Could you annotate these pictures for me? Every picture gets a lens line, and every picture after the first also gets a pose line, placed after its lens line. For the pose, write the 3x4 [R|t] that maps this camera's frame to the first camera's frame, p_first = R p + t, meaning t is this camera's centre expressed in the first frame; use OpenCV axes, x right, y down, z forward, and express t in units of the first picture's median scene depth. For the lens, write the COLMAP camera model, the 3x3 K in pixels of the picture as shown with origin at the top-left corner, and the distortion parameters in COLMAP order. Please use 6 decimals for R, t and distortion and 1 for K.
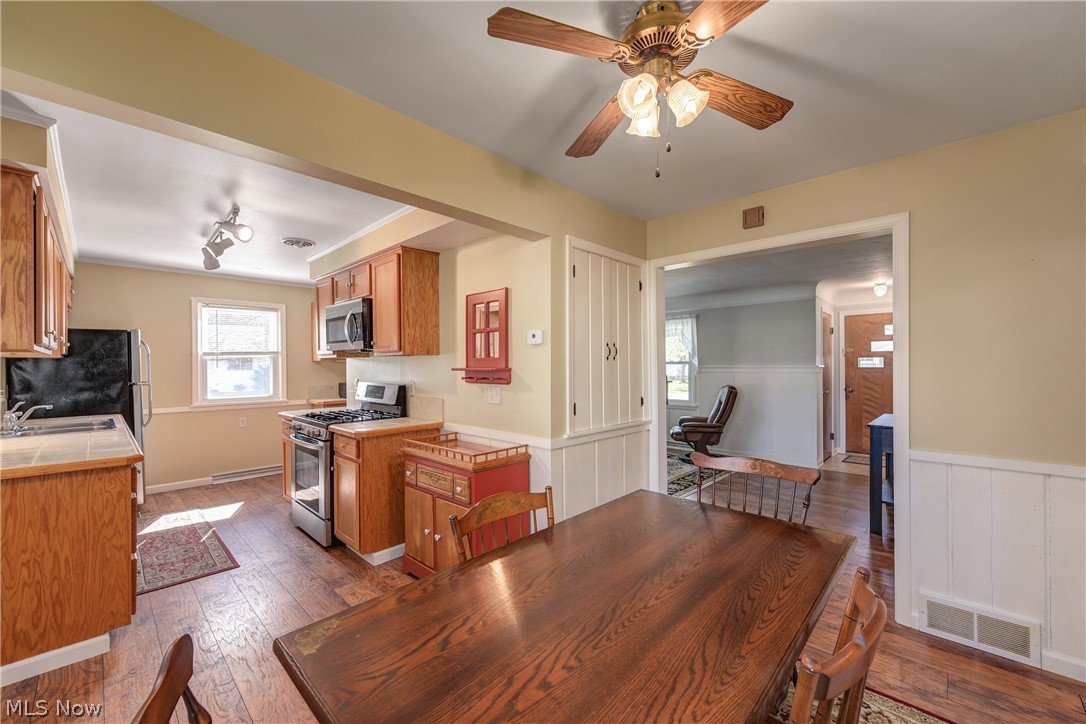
lens RADIAL K [[431.0, 0, 543.6], [0, 431.0, 364.5], [0, 0, 1]] dist [0.001422, -0.000337]
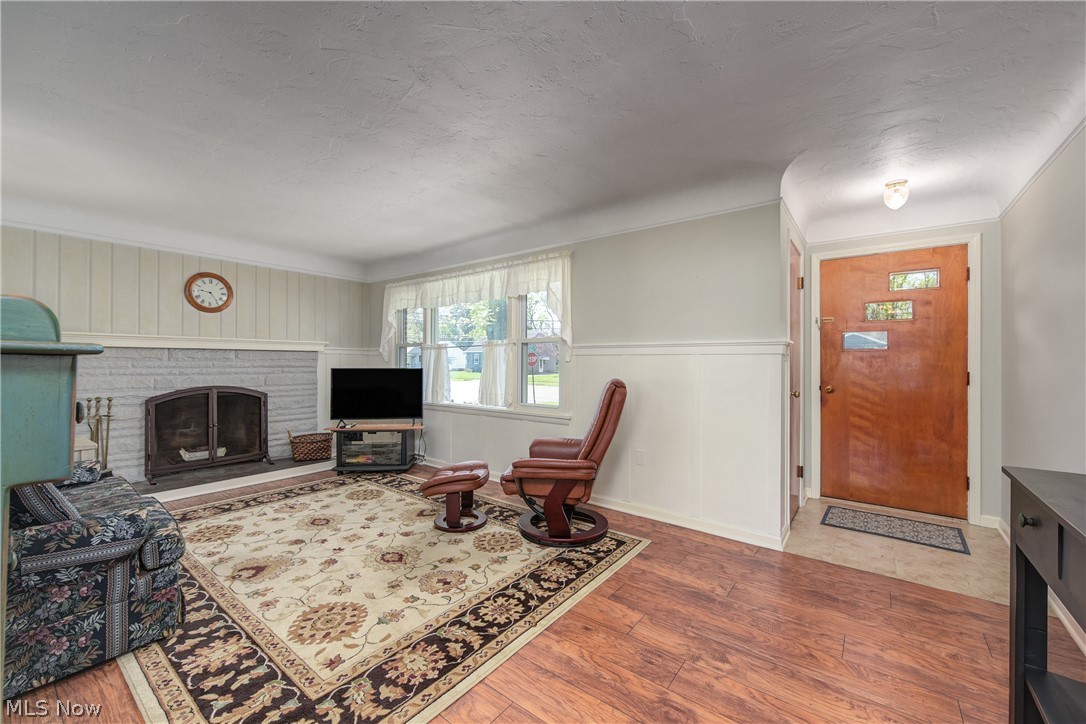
lens RADIAL K [[431.0, 0, 548.1], [0, 431.0, 357.2], [0, 0, 1]] dist [0.001422, -0.000337]
pose [[0.993300, 0.009567, 0.115171, 0.455898], [-0.008645, 0.999926, -0.008507, 0.042318], [-0.115244, 0.007455, 0.993309, 0.789823]]
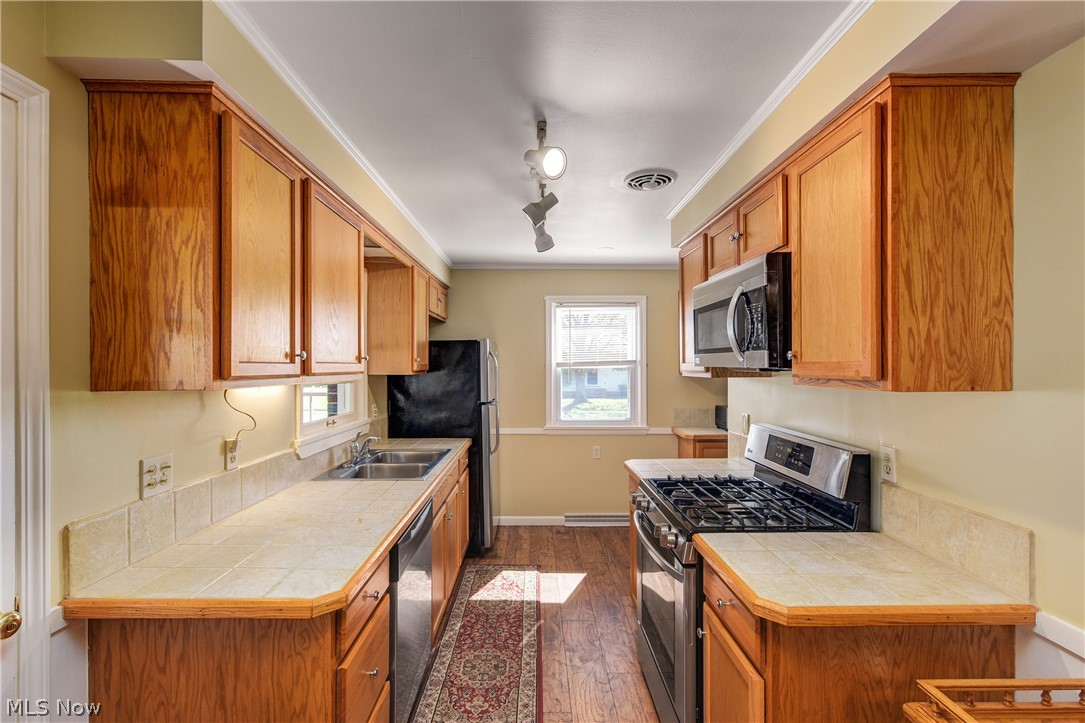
lens RADIAL K [[487.1, 0, 540.1], [0, 487.1, 366.7], [0, 0, 1]] dist [0.005162, 0.000676]
pose [[0.703432, 0.008321, -0.710714, -0.197730], [-0.003669, 0.999961, 0.008076, -0.036300], [0.710753, -0.003073, 0.703435, 0.419589]]
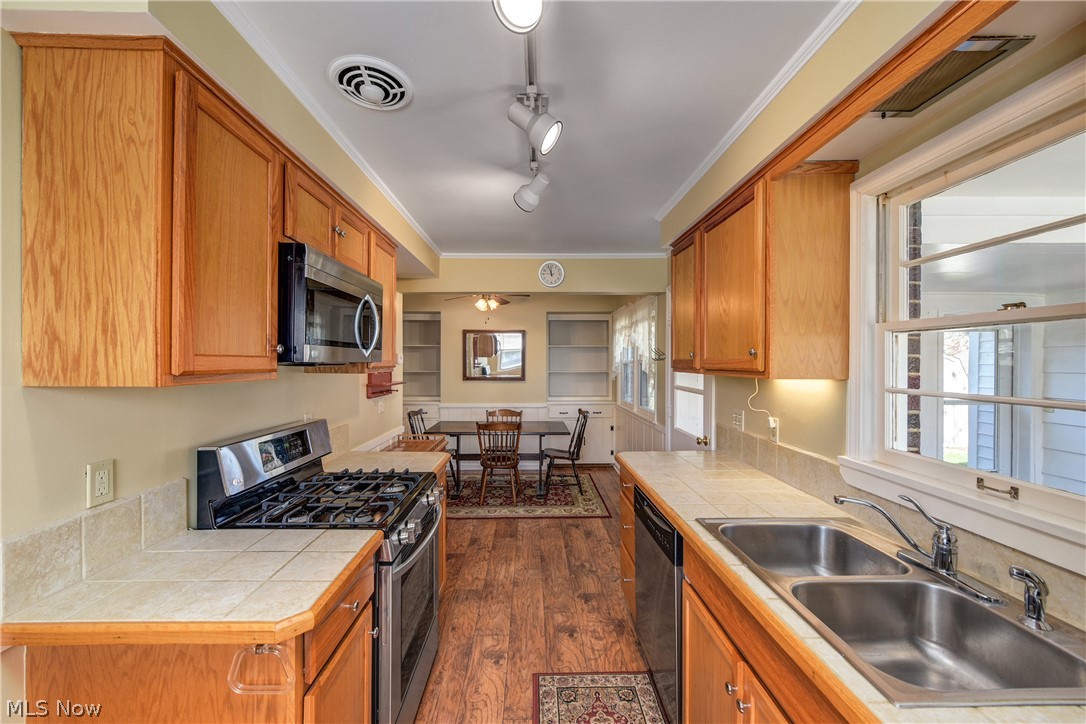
lens RADIAL K [[431.0, 0, 538.1], [0, 431.0, 363.5], [0, 0, 1]] dist [0.001422, -0.000337]
pose [[-0.710275, 0.000858, 0.703924, -0.914564], [0.002182, 0.999997, 0.000984, -0.030686], [-0.703921, 0.002235, -0.710275, 1.132304]]
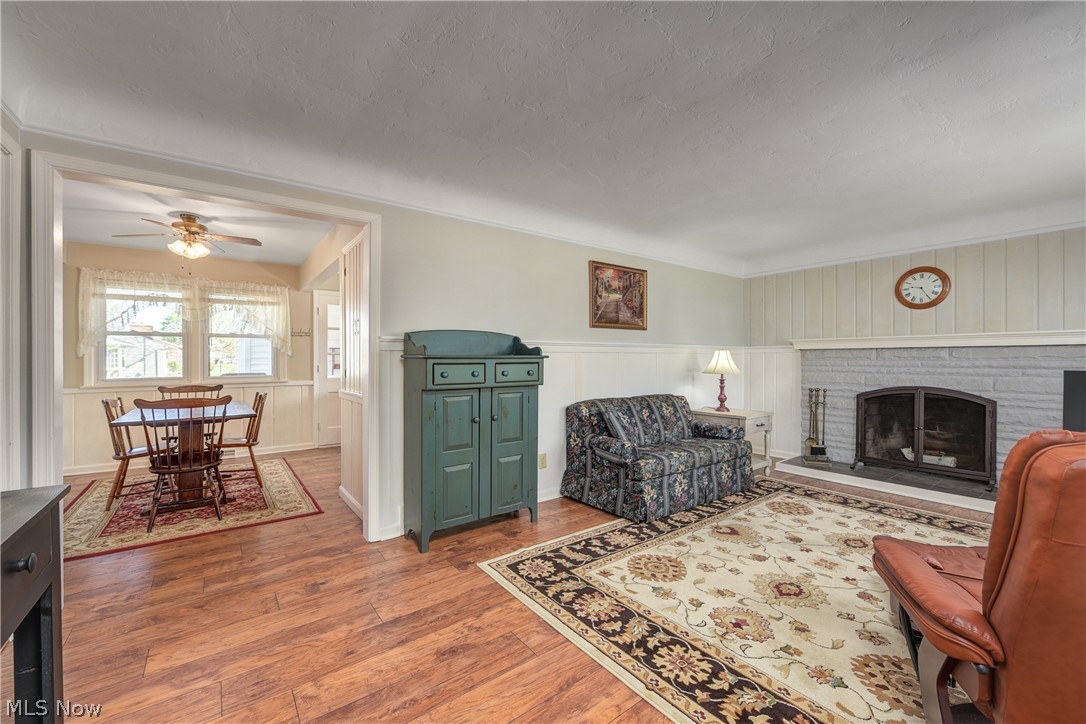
lens RADIAL K [[431.0, 0, 547.6], [0, 431.0, 362.7], [0, 0, 1]] dist [0.001422, -0.000337]
pose [[-0.143786, 0.011068, -0.989547, 0.913419], [0.004240, 0.999935, 0.010568, 0.041384], [0.989600, -0.002676, -0.143823, 1.260882]]
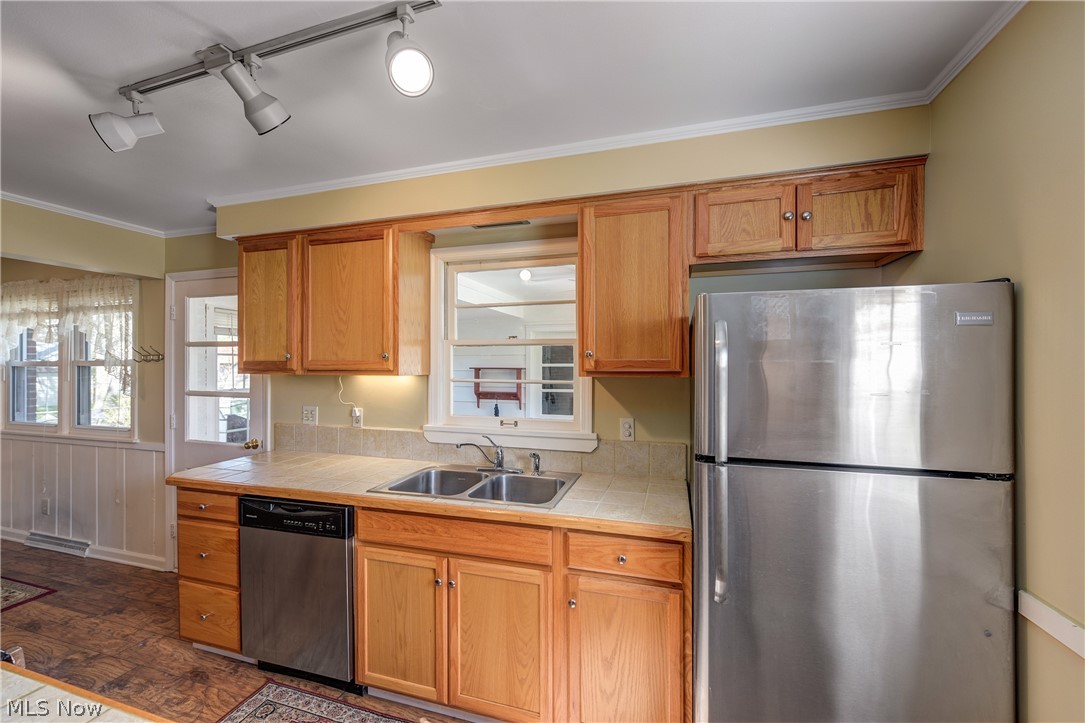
lens RADIAL K [[430.6, 0, 538.2], [0, 430.6, 364.3], [0, 0, 1]] dist [0.001422, -0.000337]
pose [[-0.889553, 0.004020, -0.456814, -0.688403], [0.004202, 0.999991, 0.000617, -0.029476], [0.456812, -0.001371, -0.889562, 1.269928]]
